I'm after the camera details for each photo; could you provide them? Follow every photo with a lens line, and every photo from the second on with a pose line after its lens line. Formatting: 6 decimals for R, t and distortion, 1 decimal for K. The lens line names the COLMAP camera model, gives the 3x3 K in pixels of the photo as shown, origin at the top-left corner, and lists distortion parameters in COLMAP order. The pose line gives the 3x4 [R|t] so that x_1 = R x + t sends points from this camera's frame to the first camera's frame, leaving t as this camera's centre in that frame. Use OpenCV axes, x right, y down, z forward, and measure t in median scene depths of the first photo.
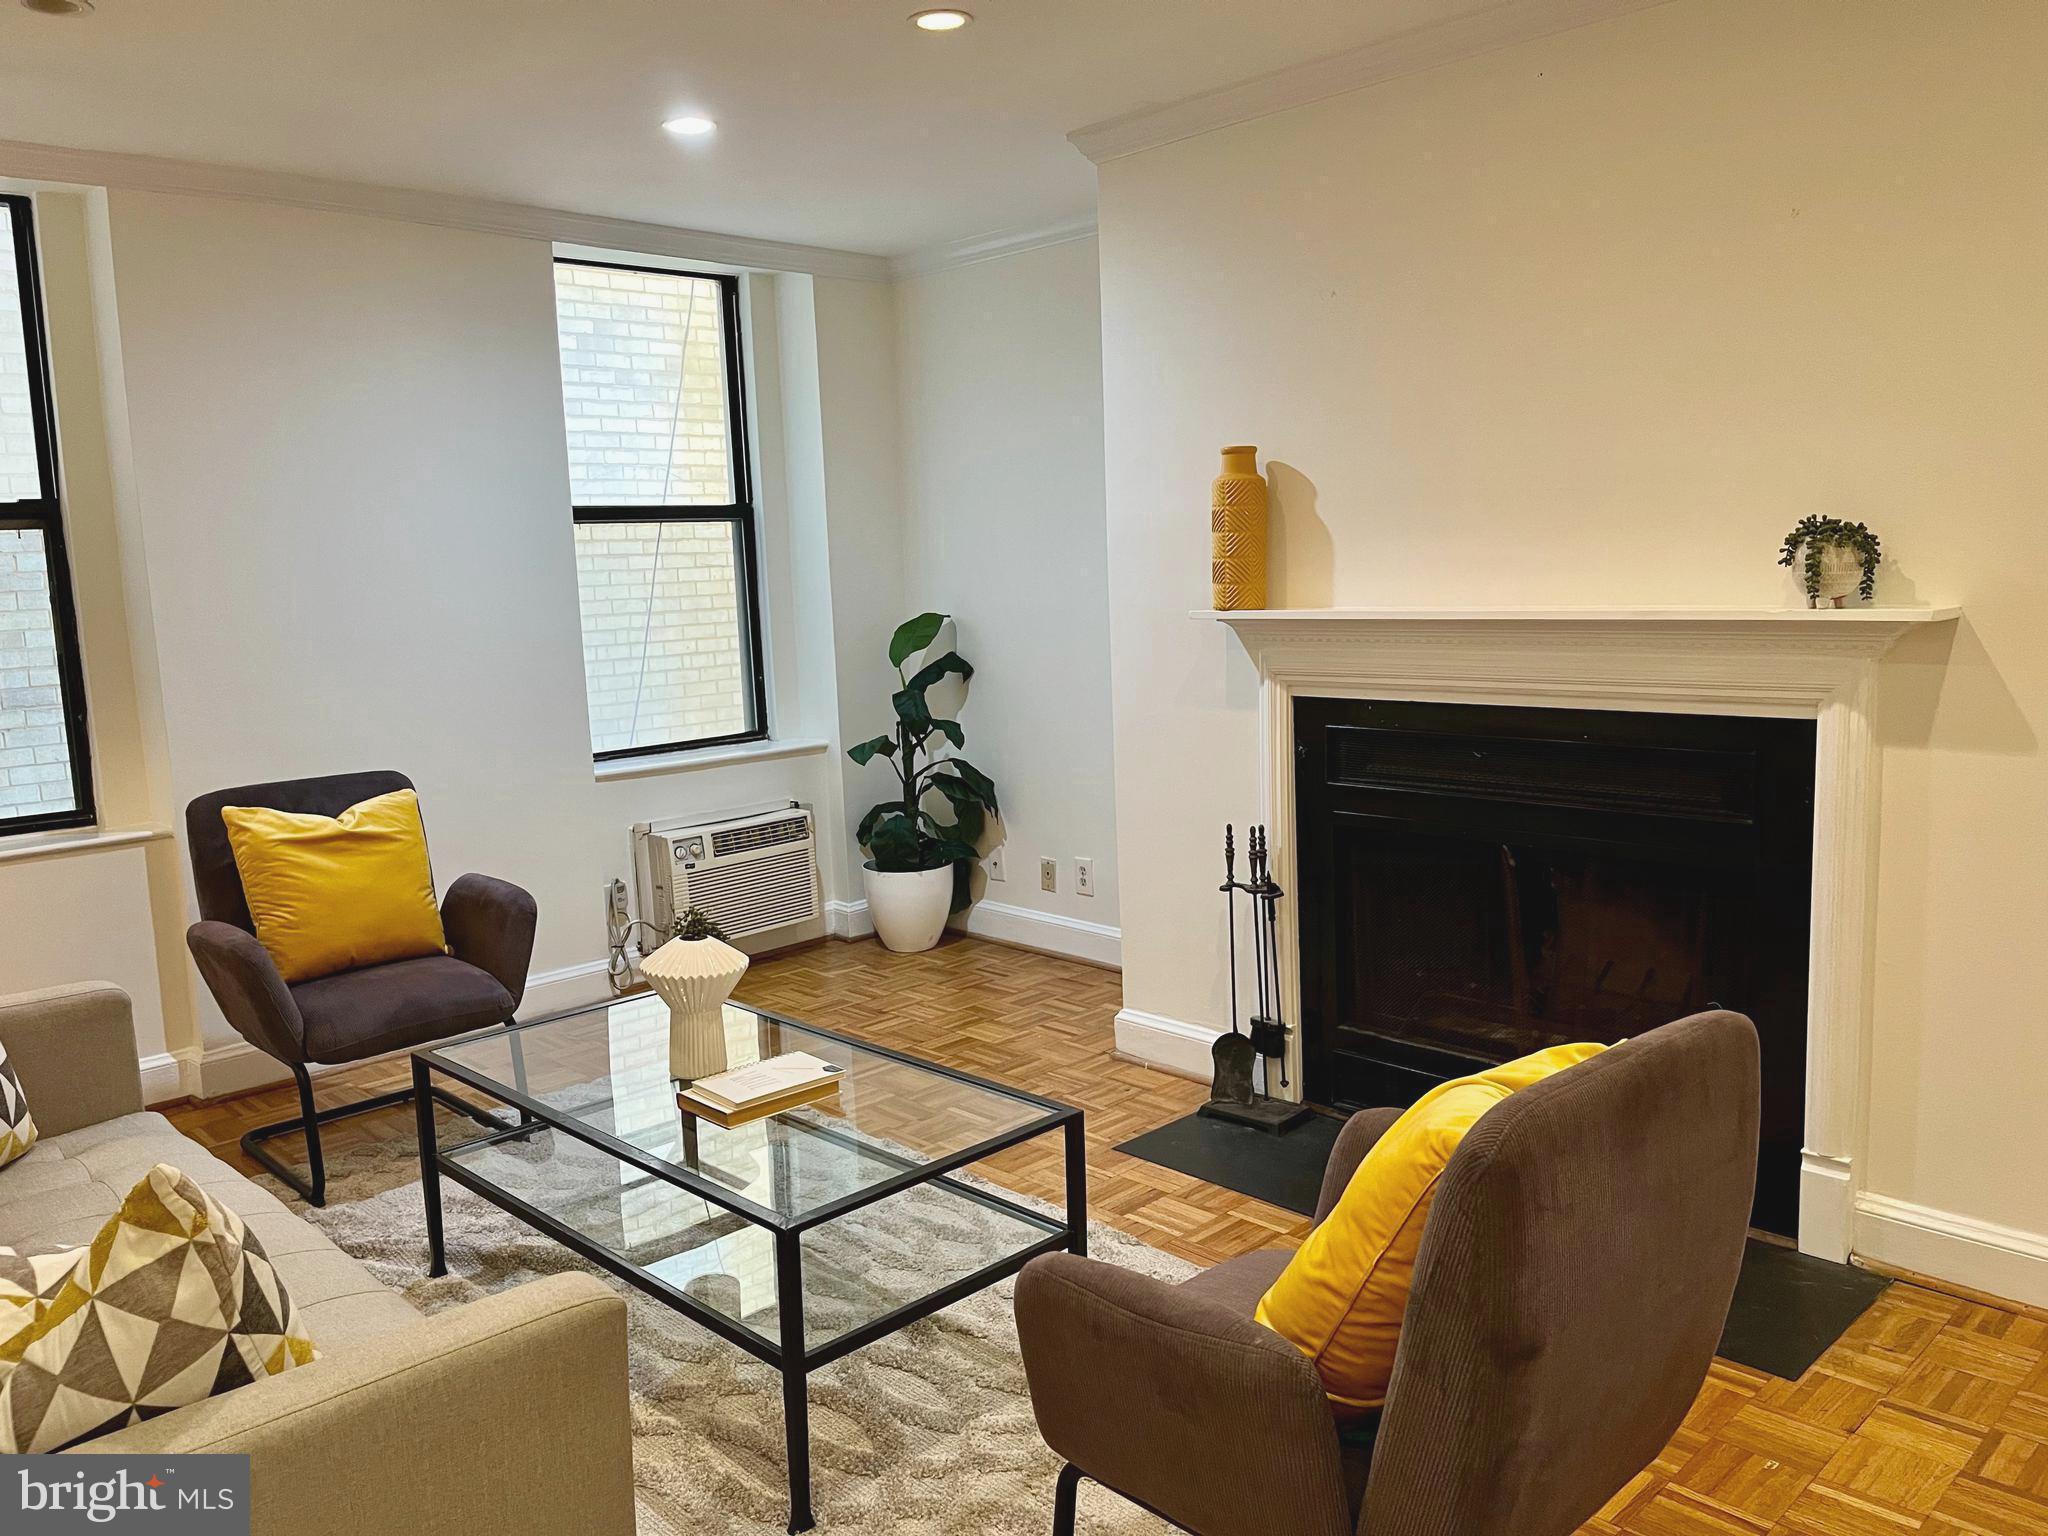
lens RADIAL K [[1535.6, 0, 1036.6], [0, 1535.6, 761.3], [0, 0, 1]] dist [0.066335, -0.088136]
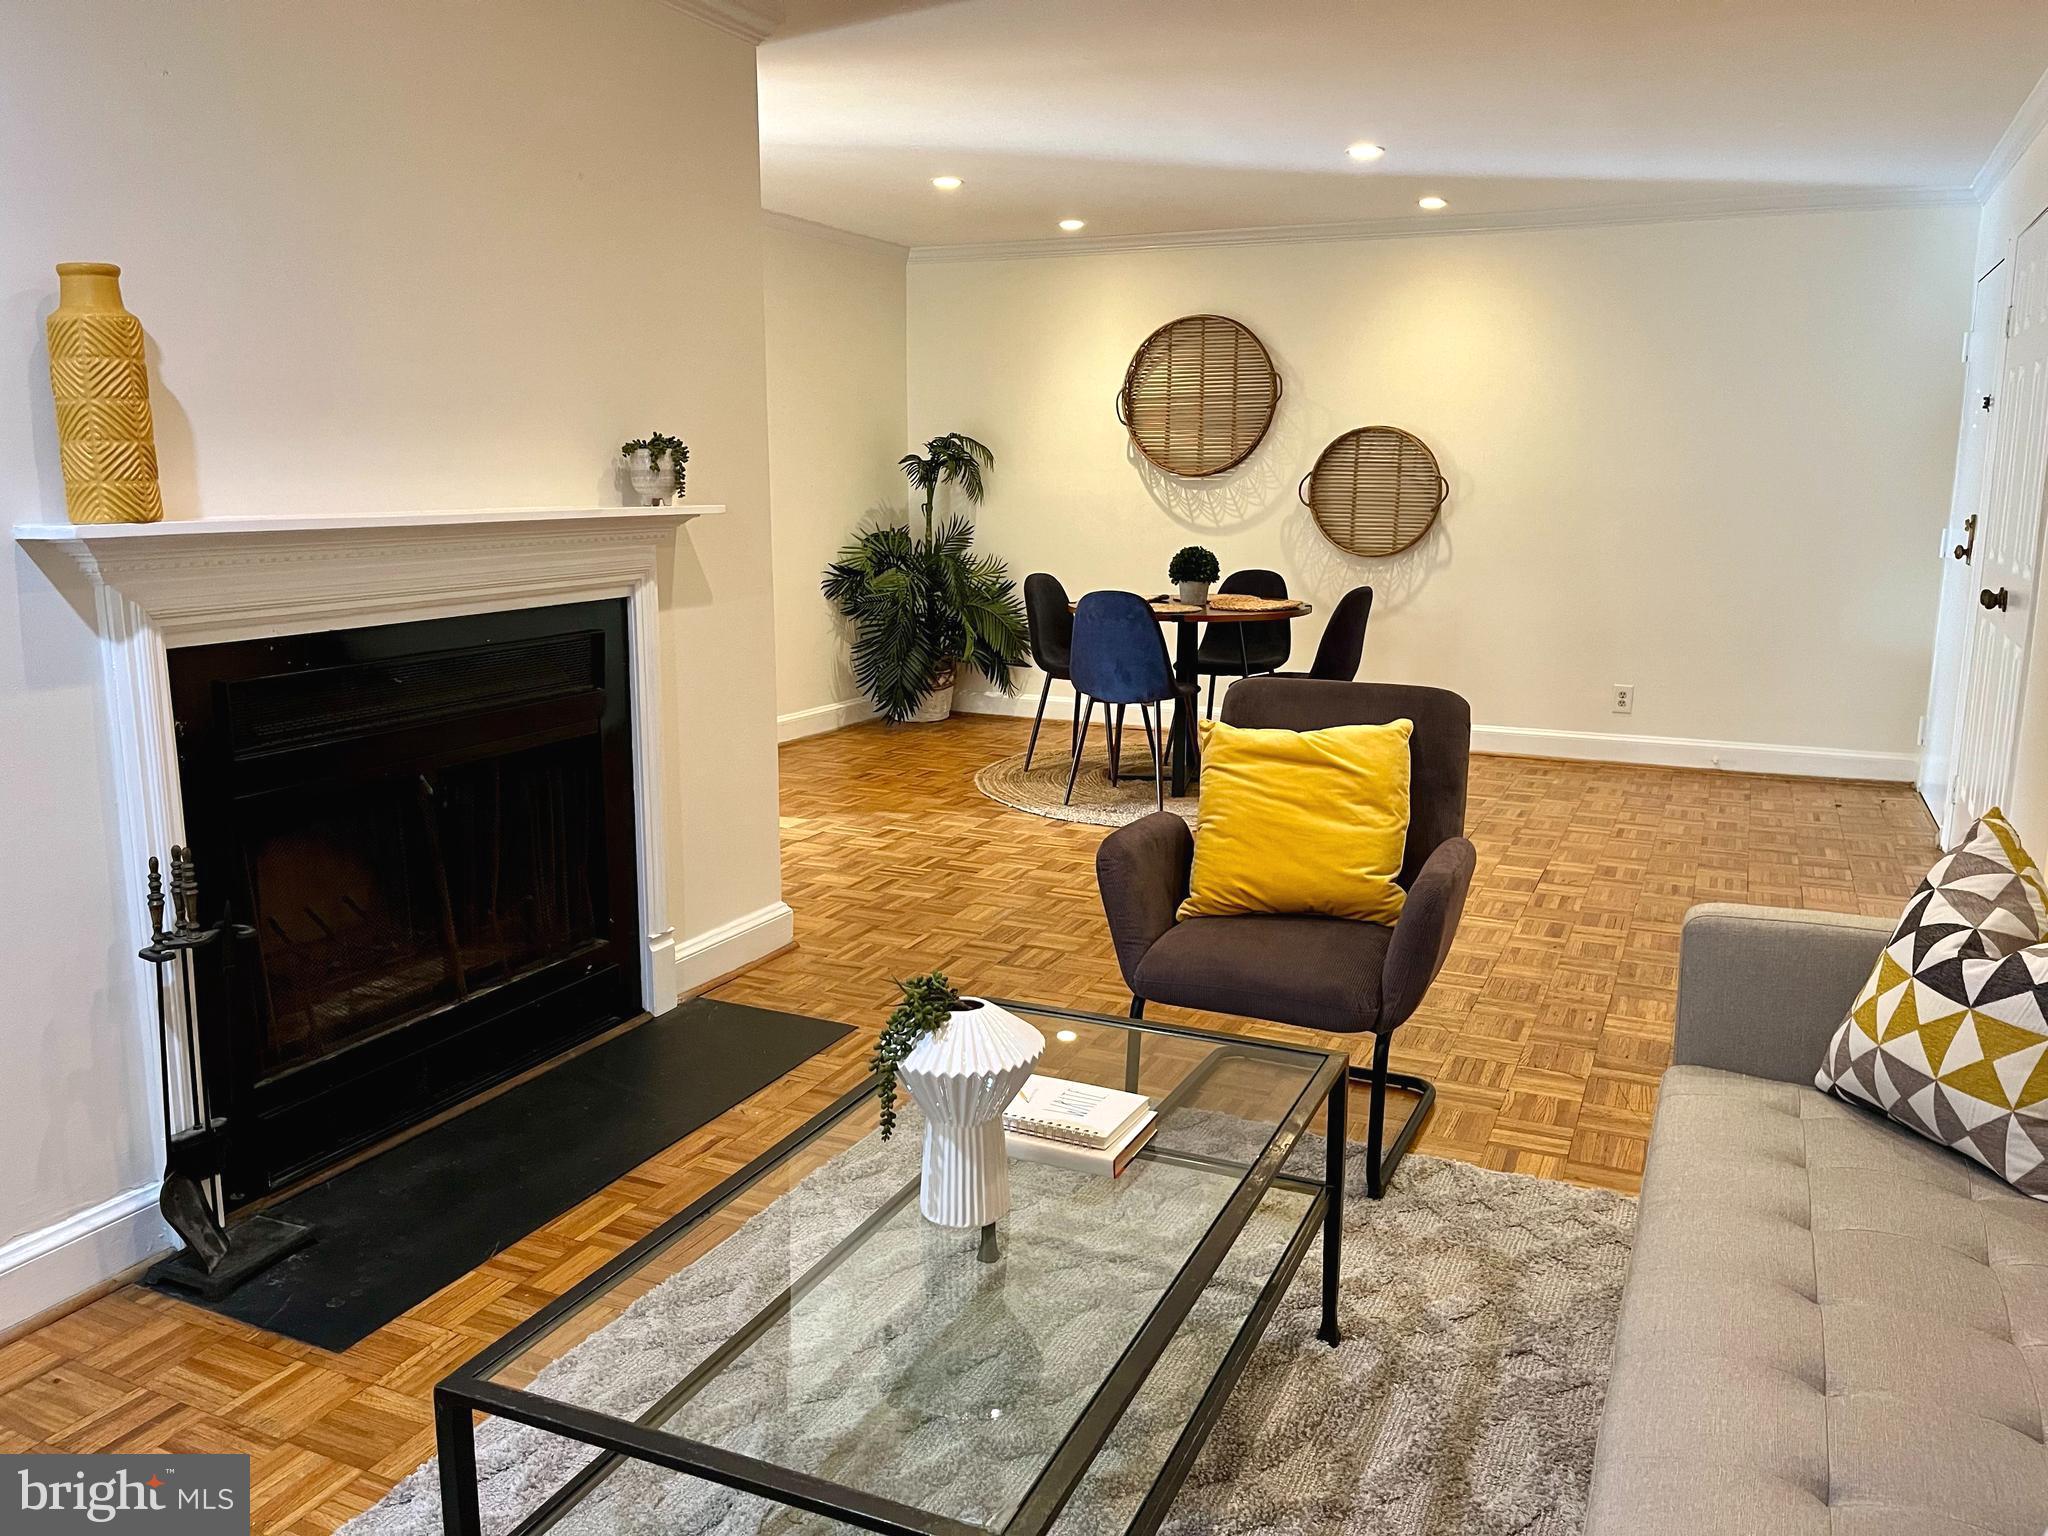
lens RADIAL K [[1535.6, 0, 1036.6], [0, 1535.6, 761.3], [0, 0, 1]] dist [0.066335, -0.088136]
pose [[-0.359575, -0.142912, 0.922108, -0.630396], [0.129965, 0.970900, 0.201153, -0.084784], [-0.924021, 0.192171, -0.330537, 0.905540]]
